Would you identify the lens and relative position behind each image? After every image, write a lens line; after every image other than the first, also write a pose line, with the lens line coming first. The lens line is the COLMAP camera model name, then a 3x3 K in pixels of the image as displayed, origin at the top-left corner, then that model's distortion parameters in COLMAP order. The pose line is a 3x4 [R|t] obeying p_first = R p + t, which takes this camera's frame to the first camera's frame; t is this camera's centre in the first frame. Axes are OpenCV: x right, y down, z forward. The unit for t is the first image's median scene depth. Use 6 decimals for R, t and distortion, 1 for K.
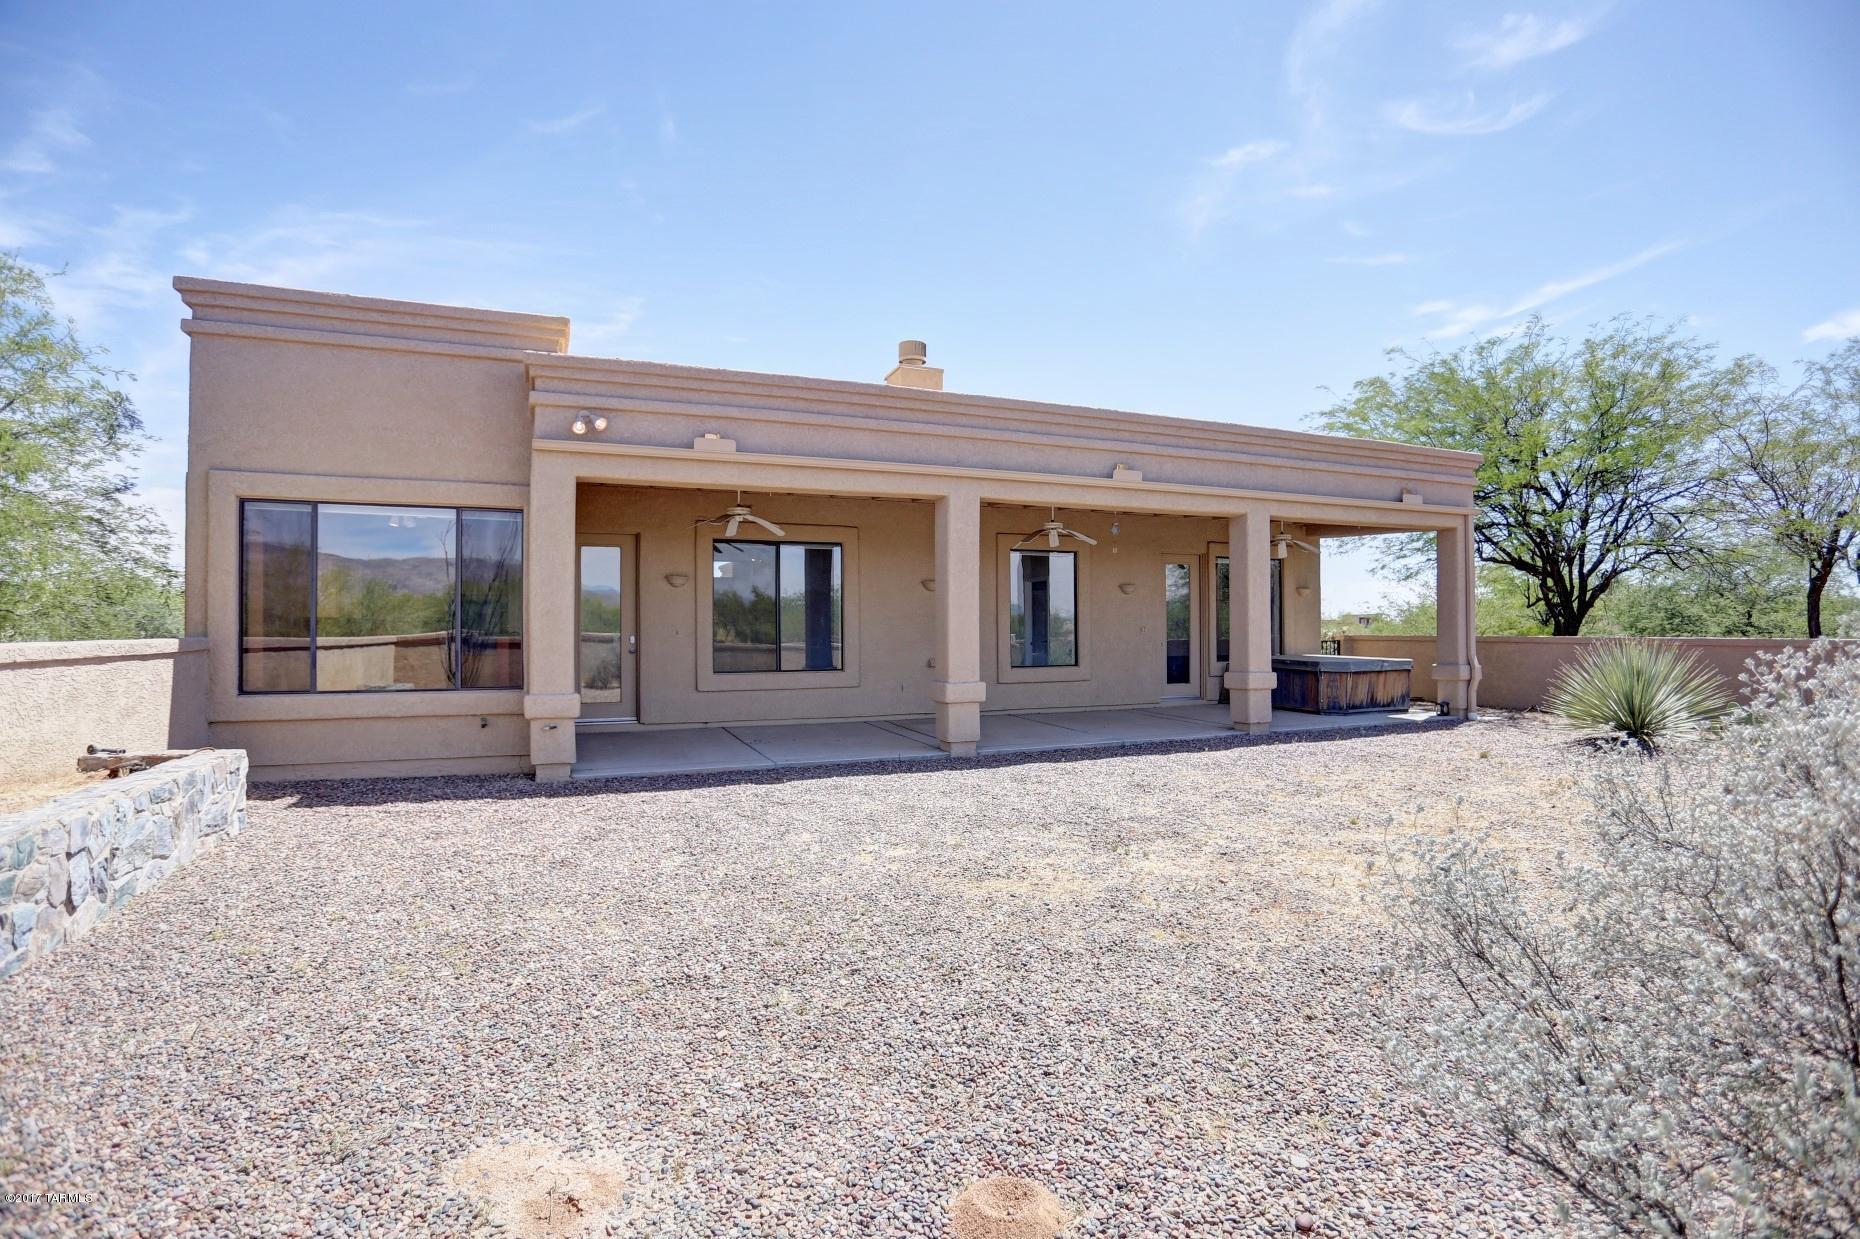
lens RADIAL K [[918.0, 0, 926.3], [0, 918.0, 625.8], [0, 0, 1]] dist [-0.038580, 0.009358]
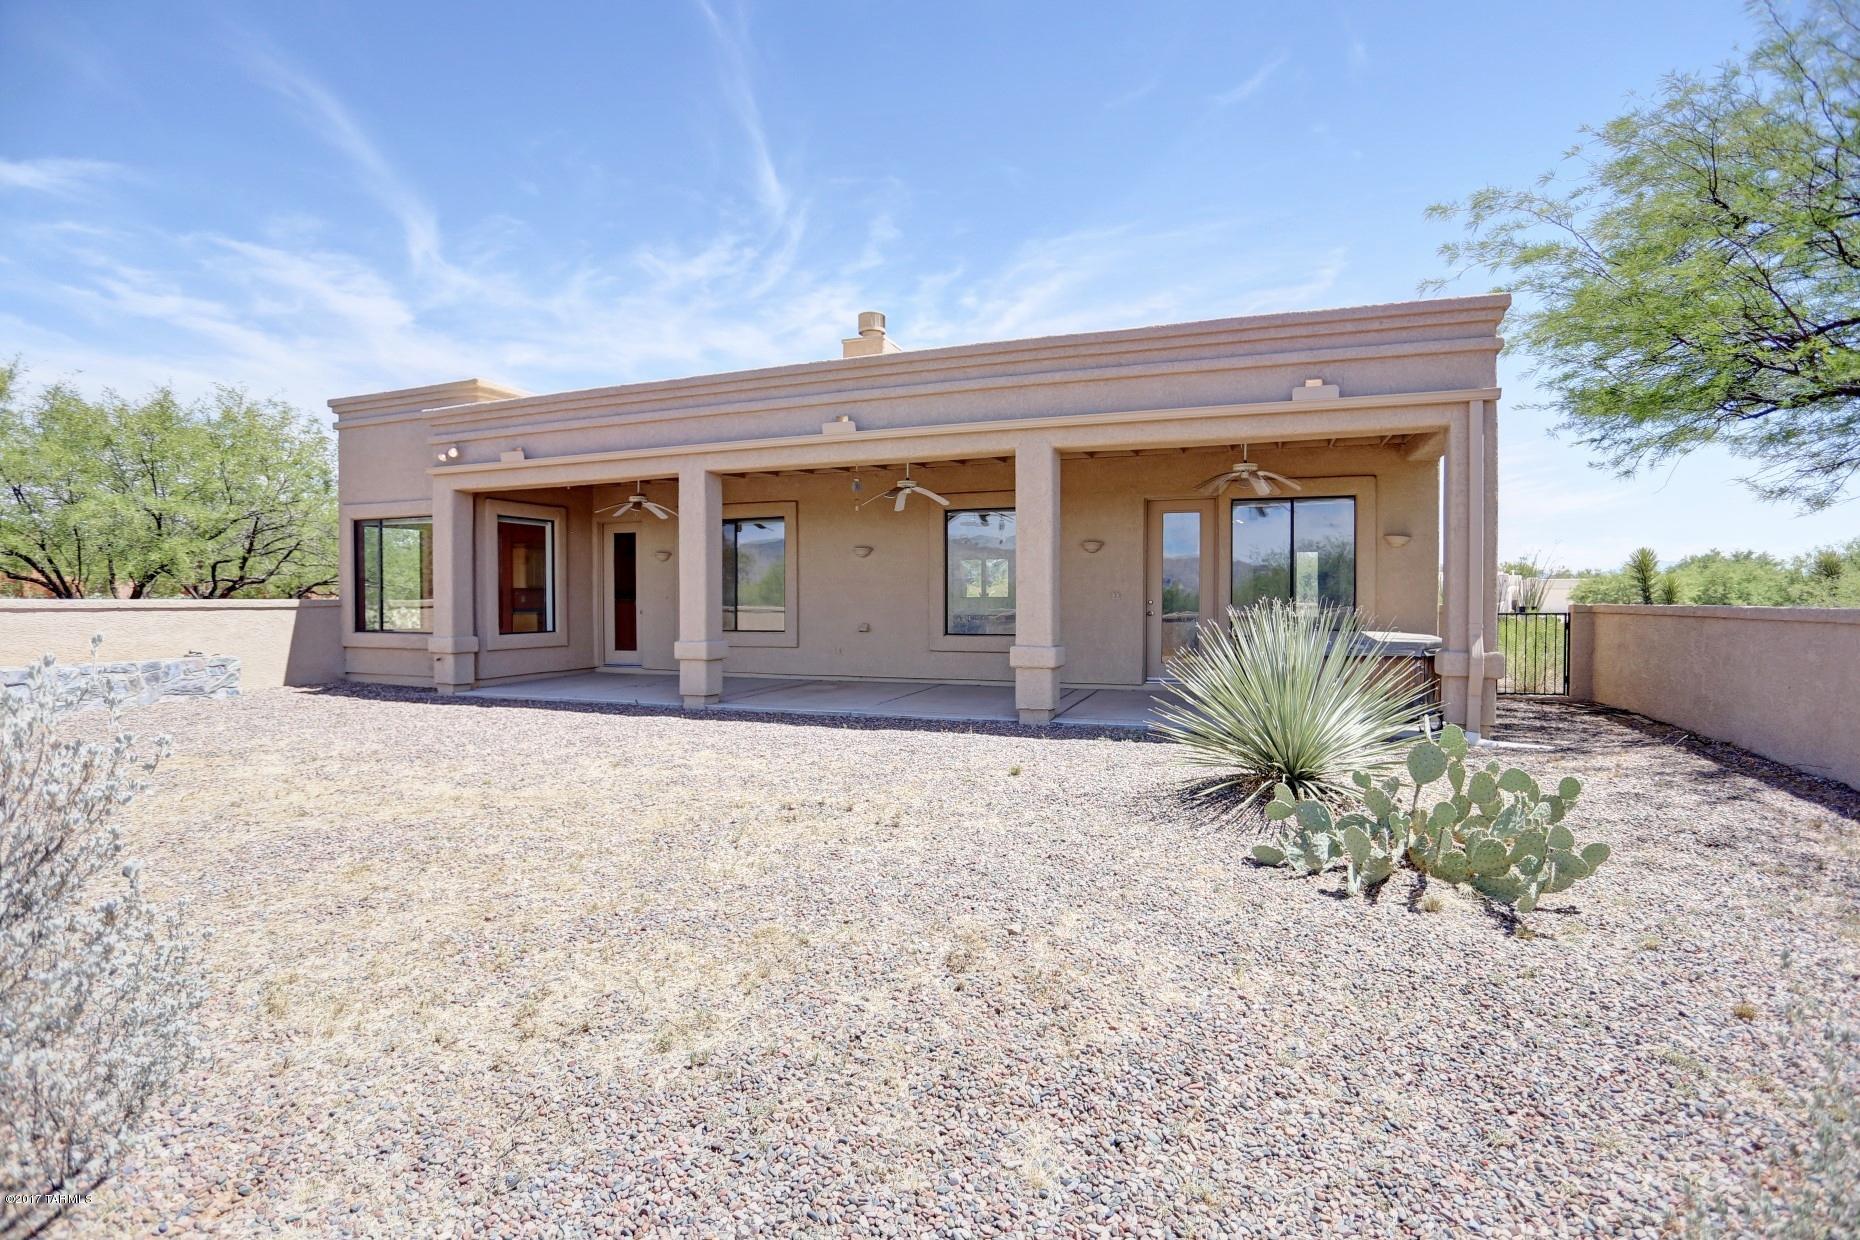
lens RADIAL K [[869.5, 0, 931.3], [0, 869.5, 679.4], [0, 0, 1]] dist [-0.036909, 0.000099]
pose [[0.718322, 0.070487, -0.692130, 0.692865], [0.004321, 0.994383, 0.105752, -0.002666], [0.695697, -0.078955, 0.713983, 0.317872]]
